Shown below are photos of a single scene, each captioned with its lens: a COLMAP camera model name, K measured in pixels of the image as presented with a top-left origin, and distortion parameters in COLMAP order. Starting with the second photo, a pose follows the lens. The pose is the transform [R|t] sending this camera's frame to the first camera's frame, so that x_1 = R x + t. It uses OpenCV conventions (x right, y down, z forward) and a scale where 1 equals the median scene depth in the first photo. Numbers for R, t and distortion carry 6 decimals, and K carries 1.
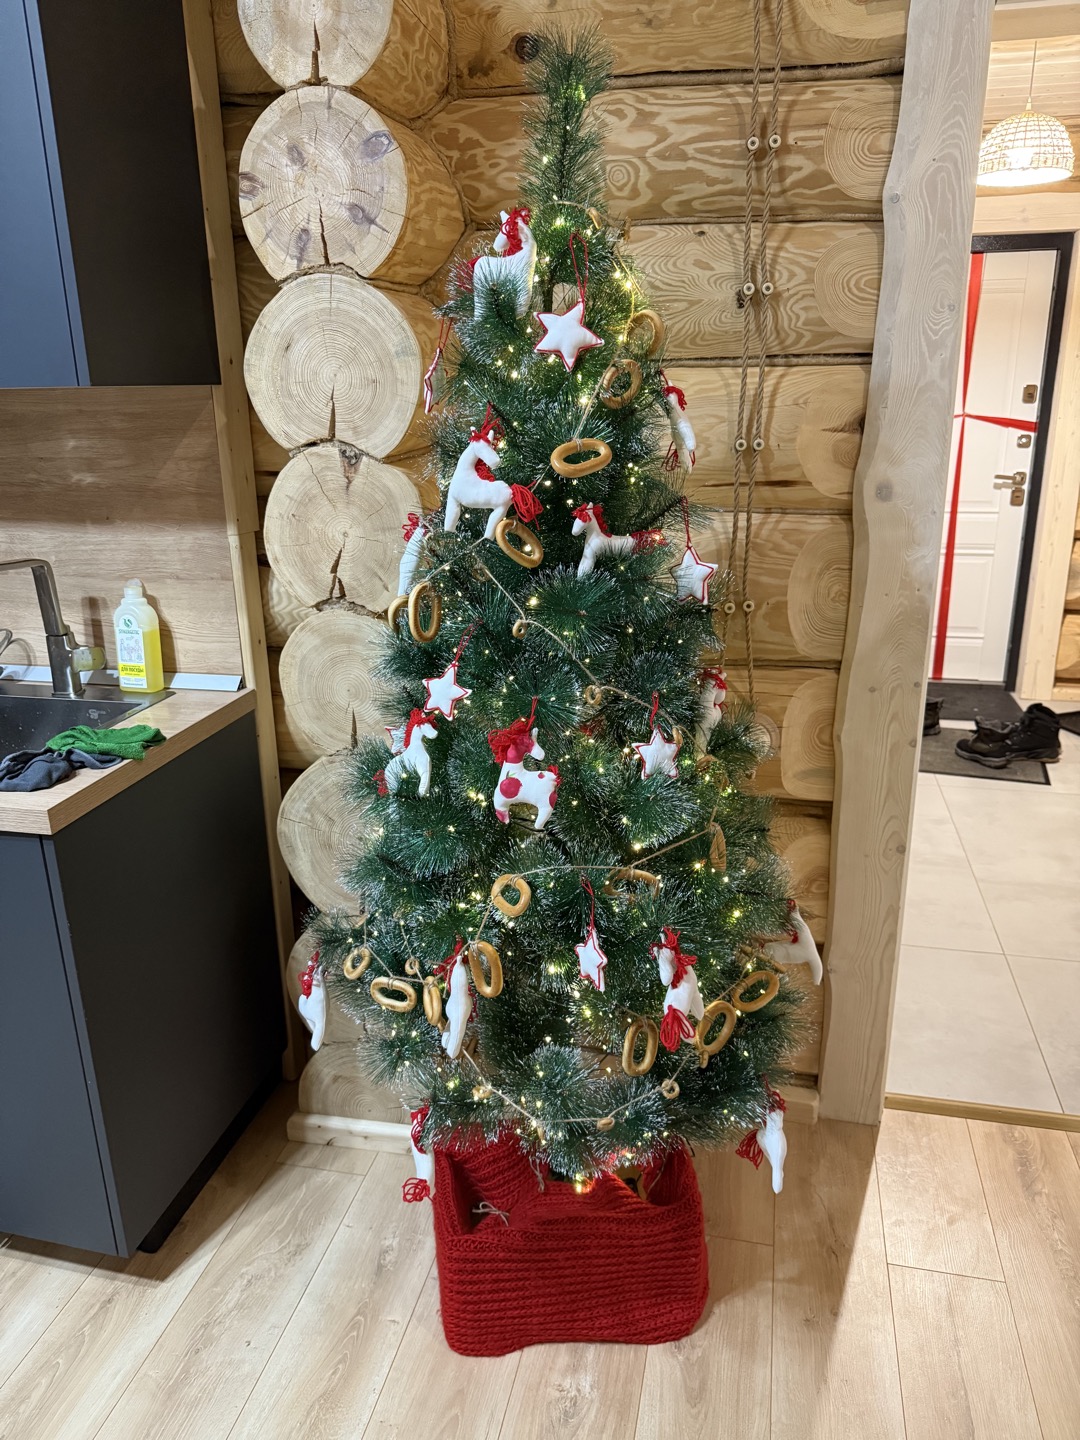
lens RADIAL K [[1010.9, 0, 540.0], [0, 1010.9, 720.0], [0, 0, 1]] dist [0.154783, -0.292276]
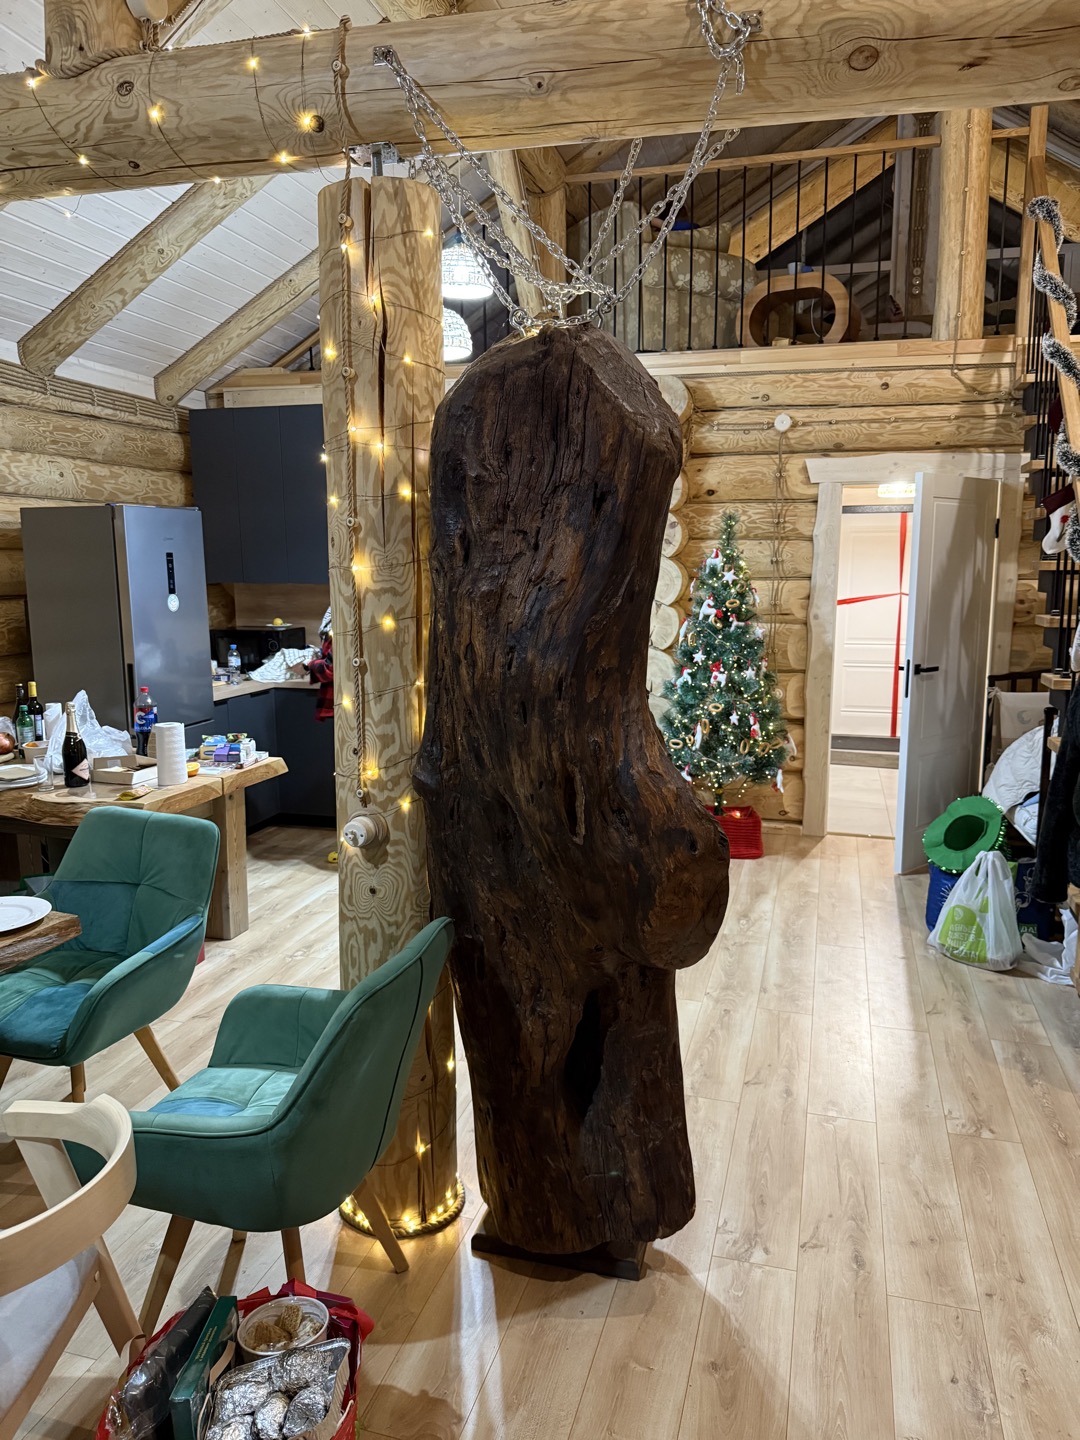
lens RADIAL K [[1010.9, 0, 540.0], [0, 1010.9, 720.0], [0, 0, 1]] dist [0.154783, -0.292276]
pose [[0.998240, 0.023675, -0.054370, -0.458058], [-0.031813, 0.987548, -0.154071, 0.798671], [0.050045, 0.155529, 0.986563, -2.793161]]
